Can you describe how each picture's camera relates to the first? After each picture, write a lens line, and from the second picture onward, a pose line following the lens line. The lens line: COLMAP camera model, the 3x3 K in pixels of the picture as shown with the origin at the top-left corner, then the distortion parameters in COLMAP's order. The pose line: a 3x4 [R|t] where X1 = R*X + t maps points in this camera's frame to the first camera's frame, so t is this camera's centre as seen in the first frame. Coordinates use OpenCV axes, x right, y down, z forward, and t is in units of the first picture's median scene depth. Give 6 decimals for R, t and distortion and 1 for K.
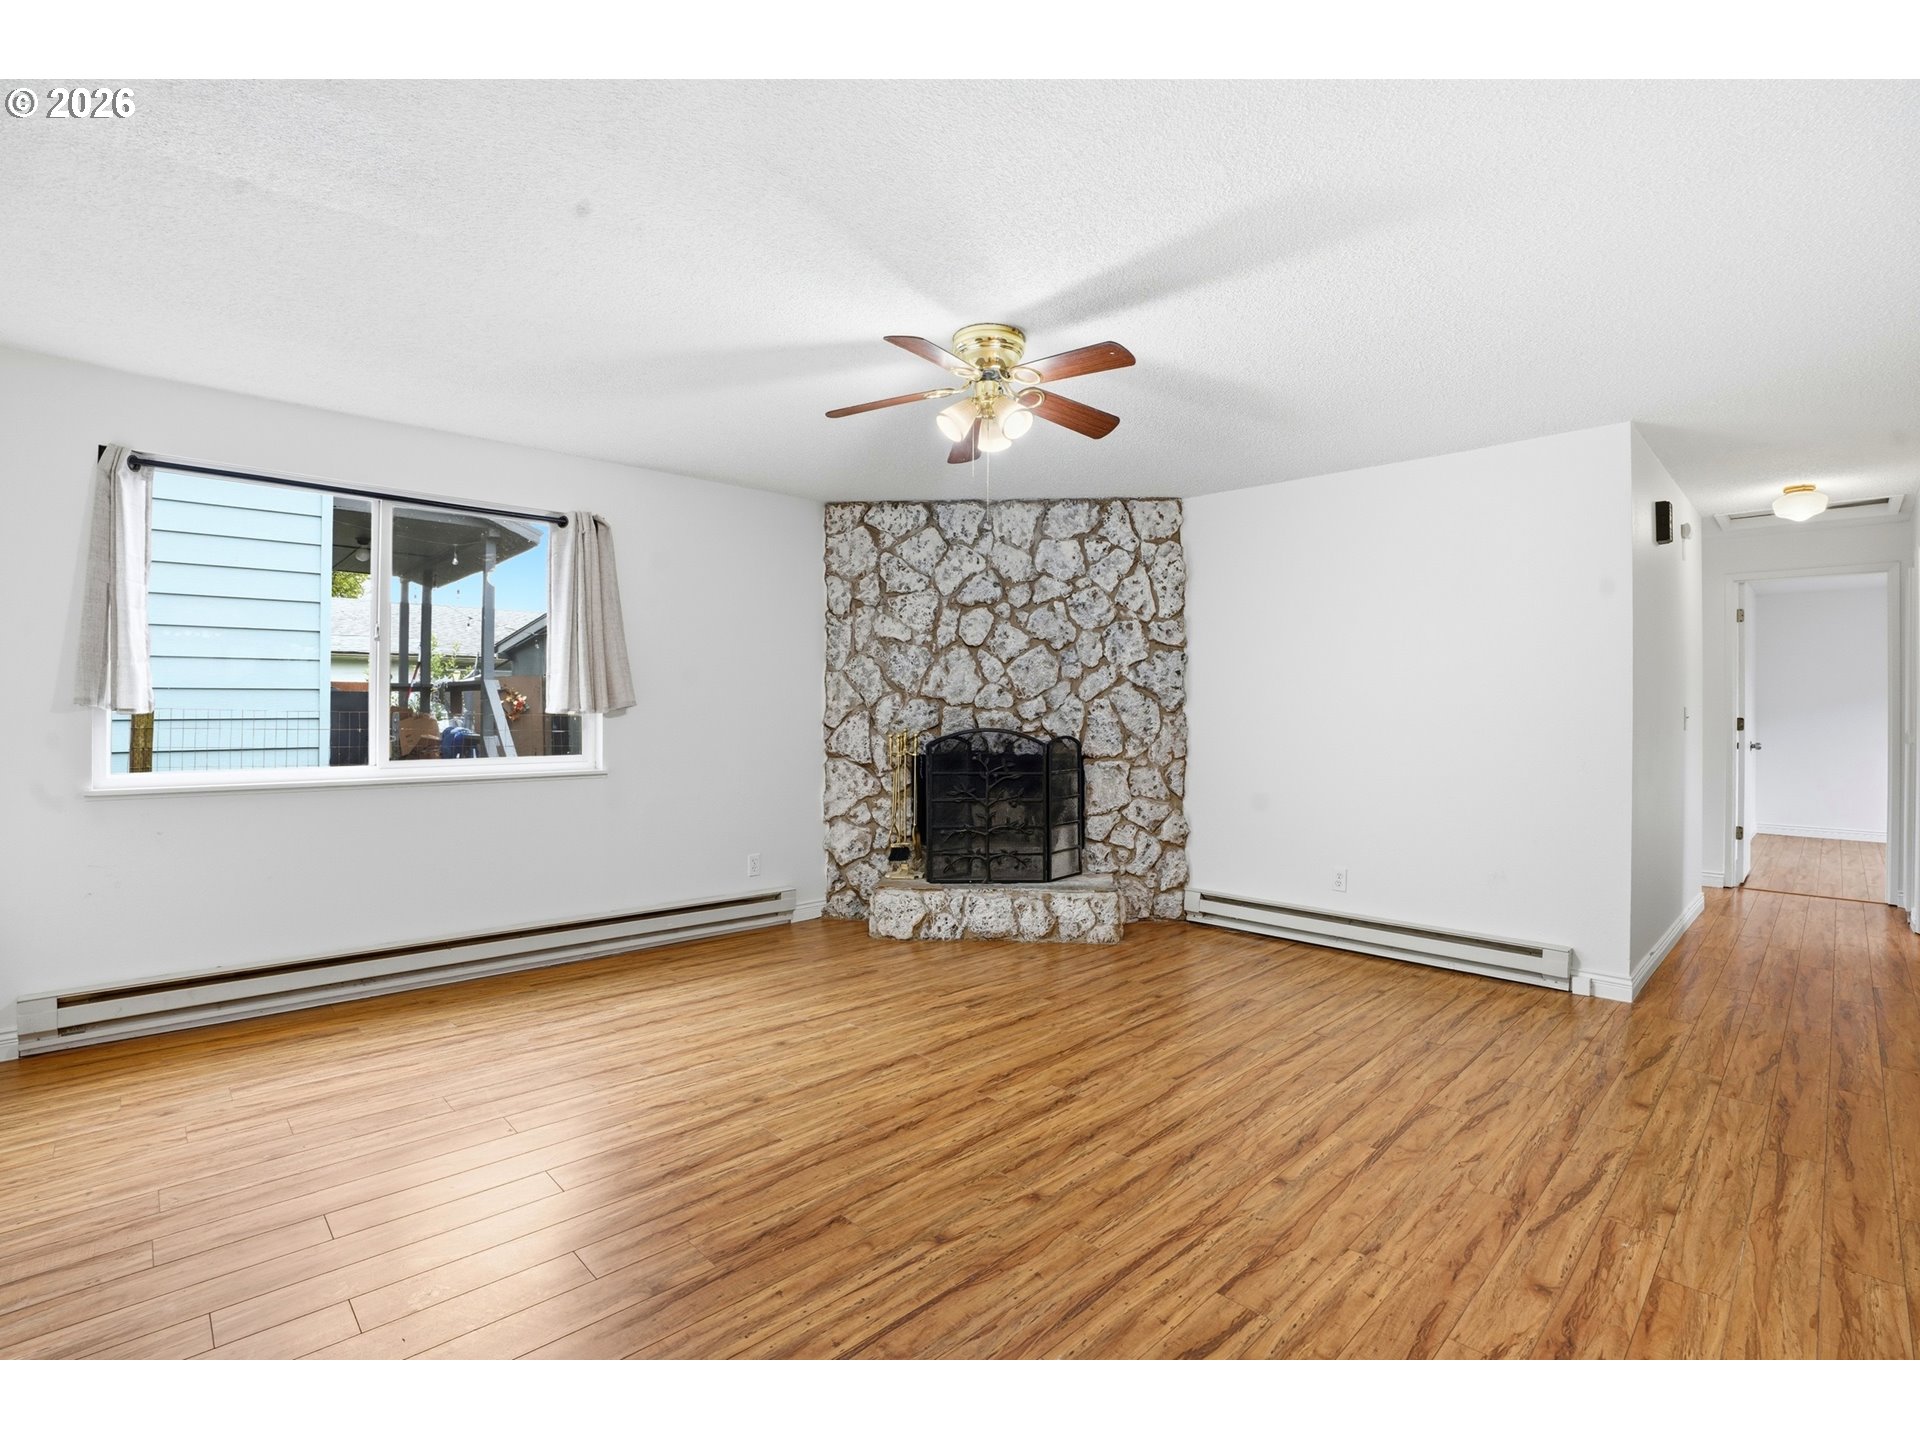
lens RADIAL K [[893.6, 0, 960.6], [0, 893.6, 711.0], [0, 0, 1]] dist [-0.071042, 0.017934]
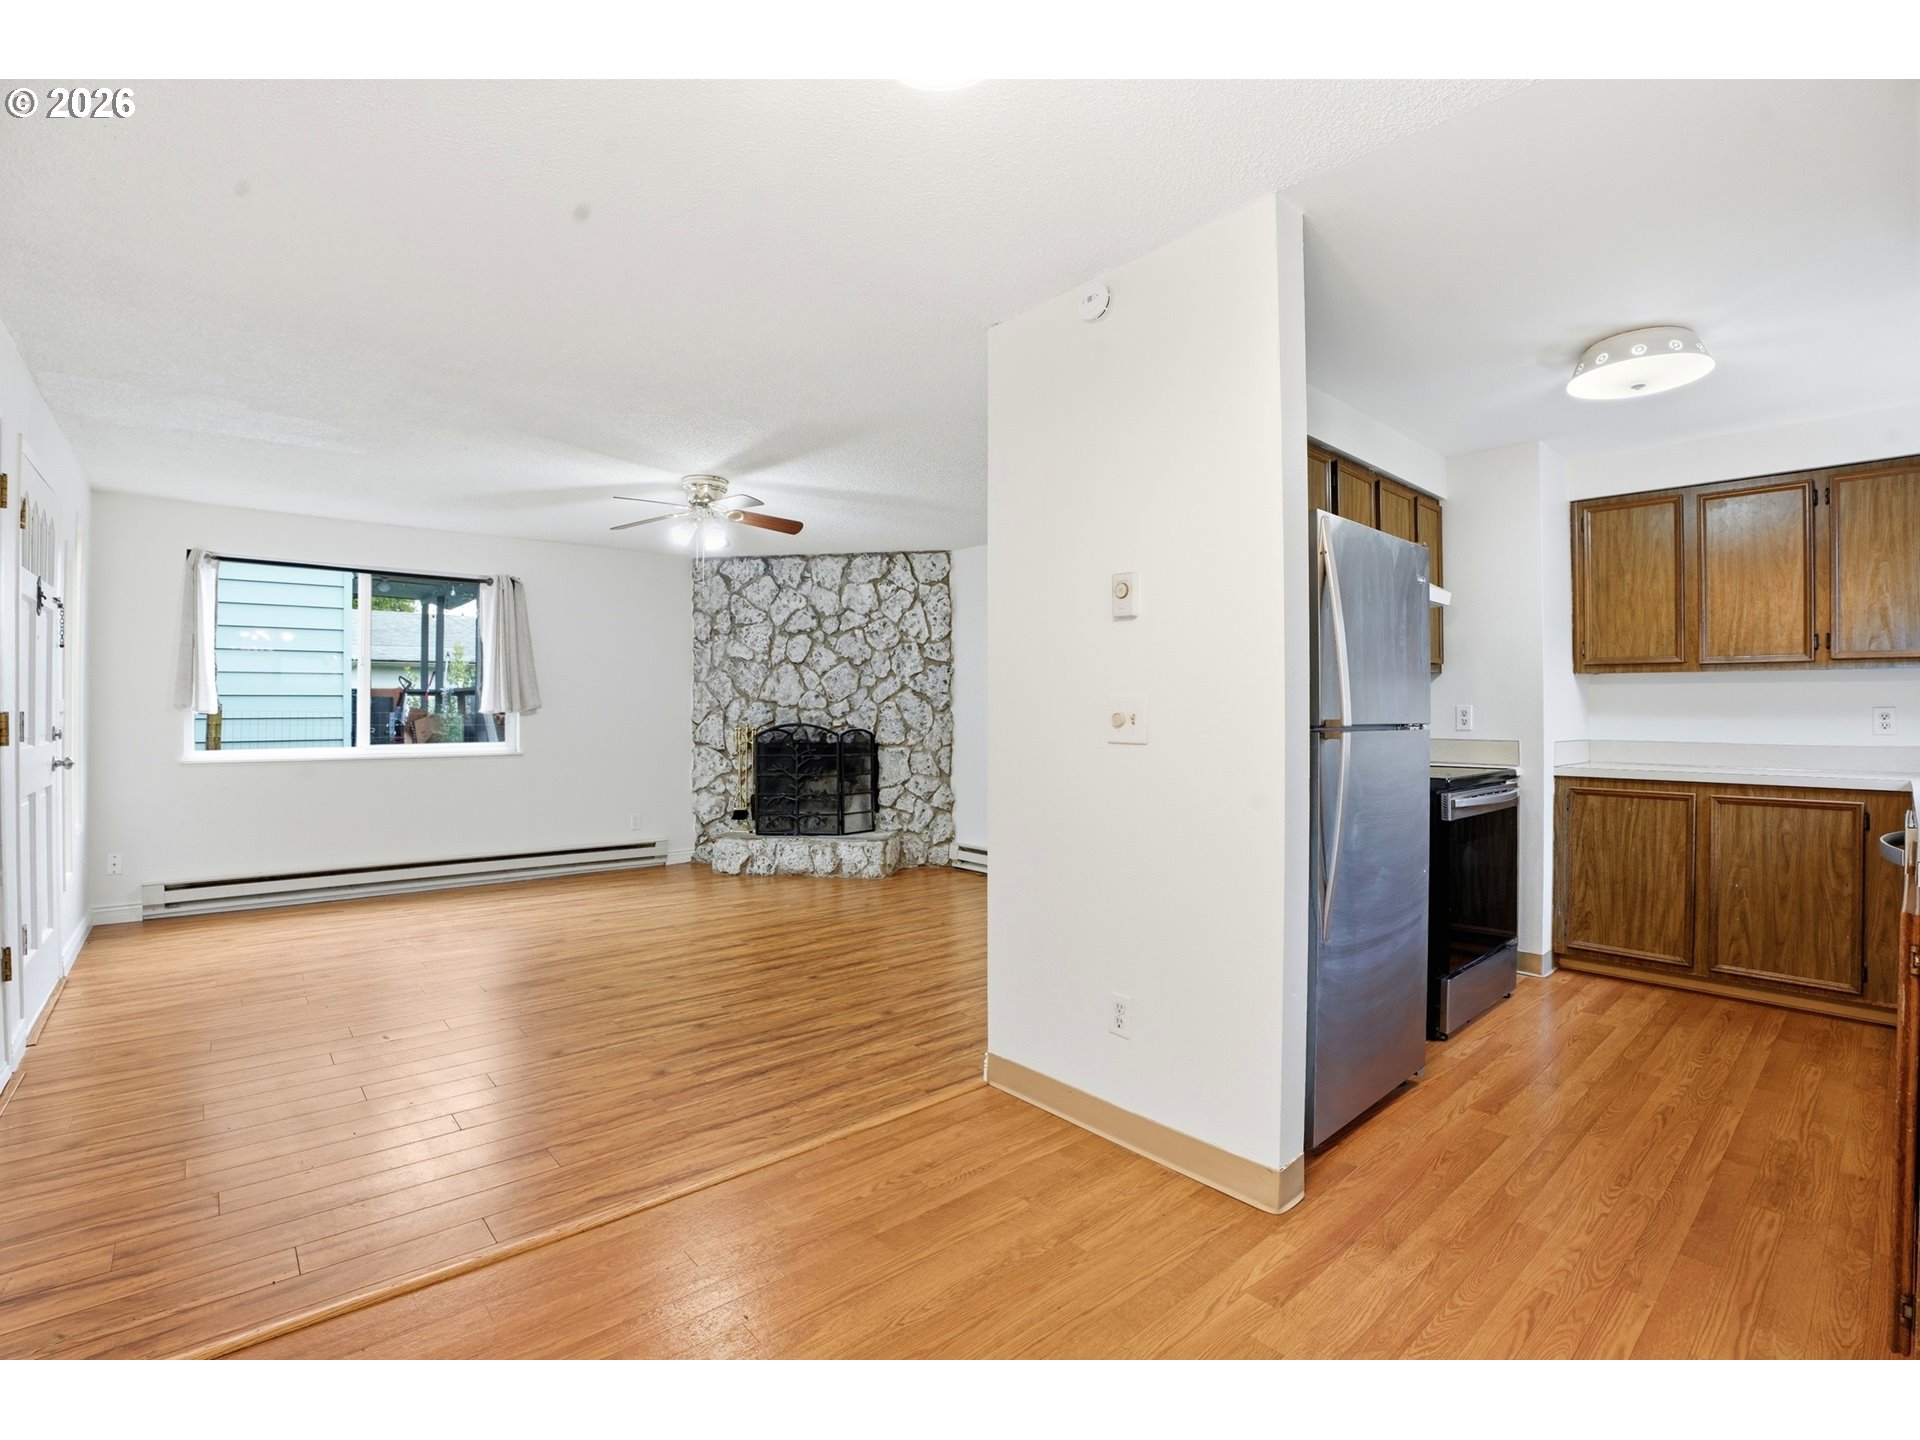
lens RADIAL K [[893.6, 0, 956.1], [0, 893.6, 703.1], [0, 0, 1]] dist [-0.071042, 0.017934]
pose [[0.998717, -0.003211, -0.050535, 0.328274], [0.002803, 0.999963, -0.008138, 0.000304], [0.050559, 0.007986, 0.998689, -0.344459]]
